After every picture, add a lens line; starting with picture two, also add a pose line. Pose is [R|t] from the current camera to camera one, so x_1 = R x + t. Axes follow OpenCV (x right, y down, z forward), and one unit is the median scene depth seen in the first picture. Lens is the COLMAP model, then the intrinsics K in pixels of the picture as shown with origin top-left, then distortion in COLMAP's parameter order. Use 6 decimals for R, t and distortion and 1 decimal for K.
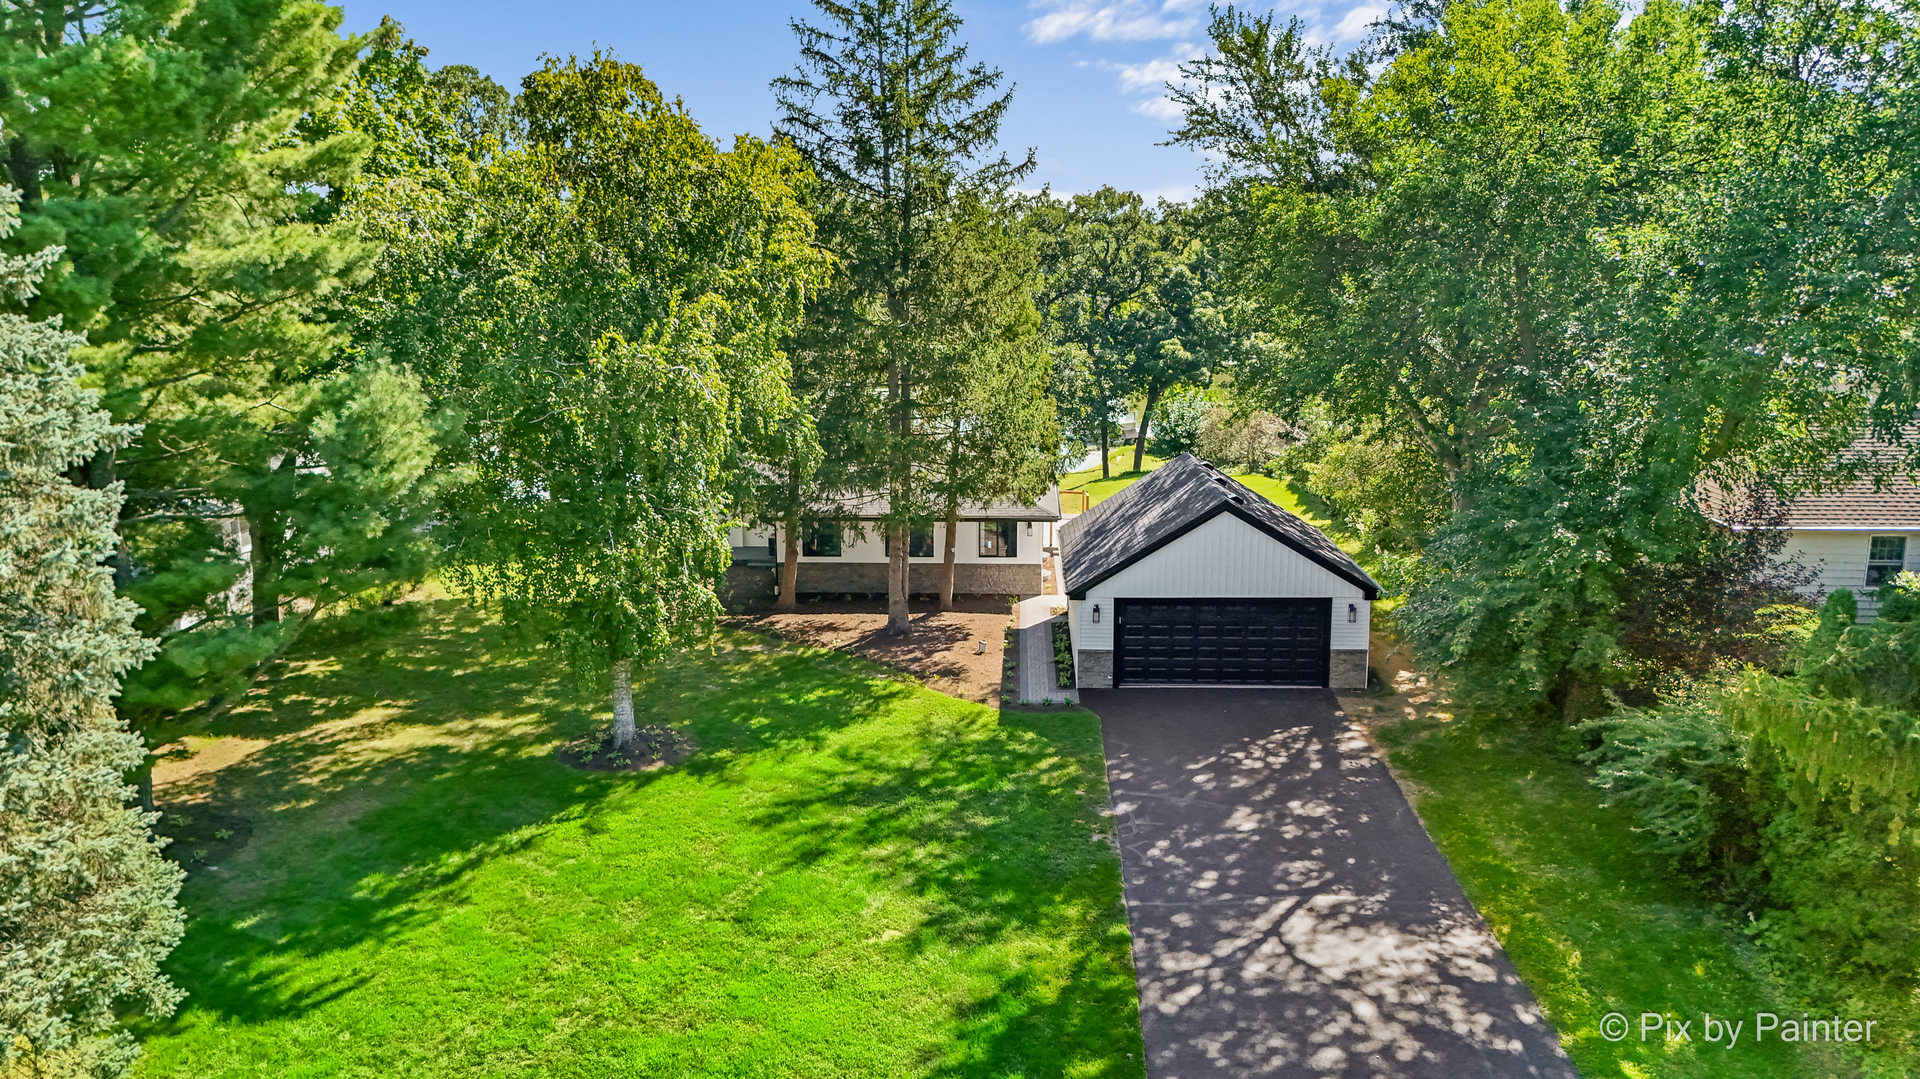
lens RADIAL K [[1483.5, 0, 951.0], [0, 1483.5, 541.1], [0, 0, 1]] dist [0.063414, -0.142927]
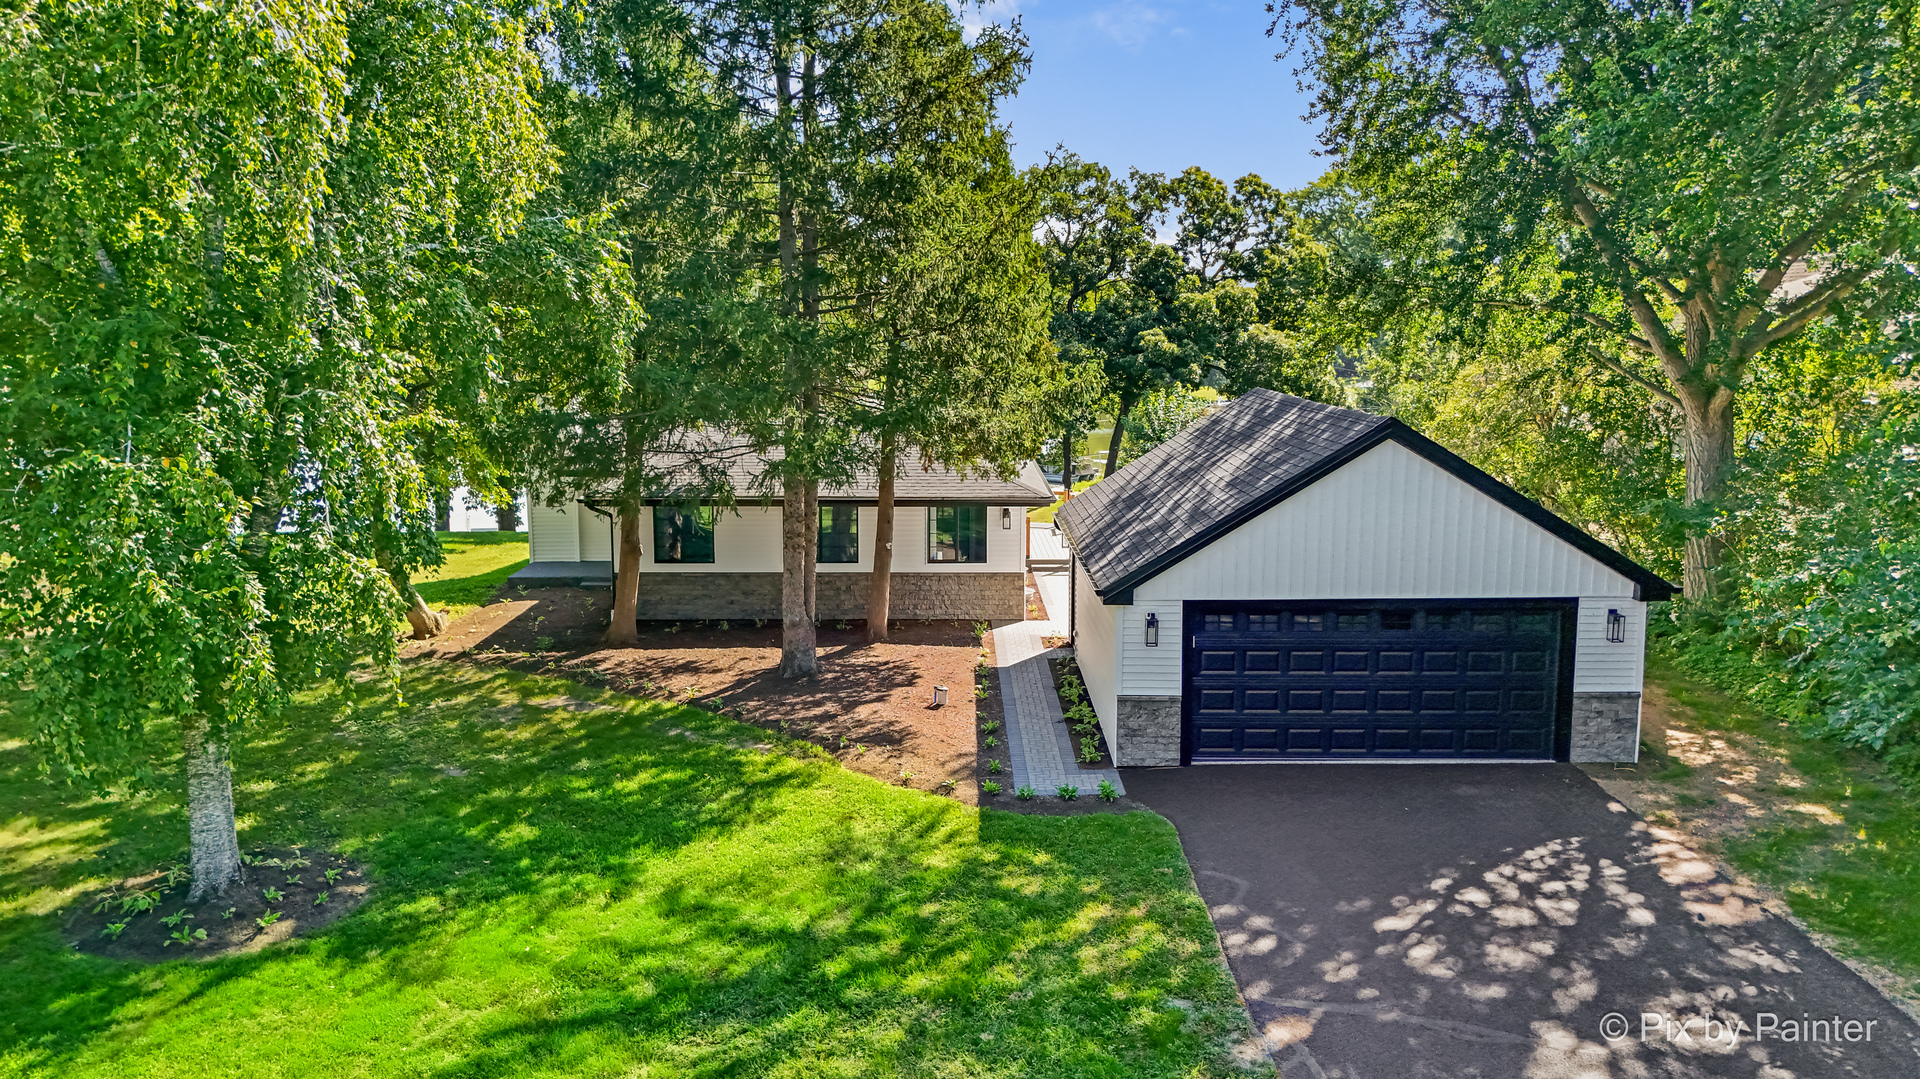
lens RADIAL K [[1483.5, 0, 951.0], [0, 1483.5, 541.1], [0, 0, 1]] dist [0.063414, -0.142927]
pose [[0.998802, -0.000128, 0.048943, -0.003254], [0.002525, 0.998800, -0.048914, 0.040078], [-0.048878, 0.048979, 0.997603, 0.420436]]
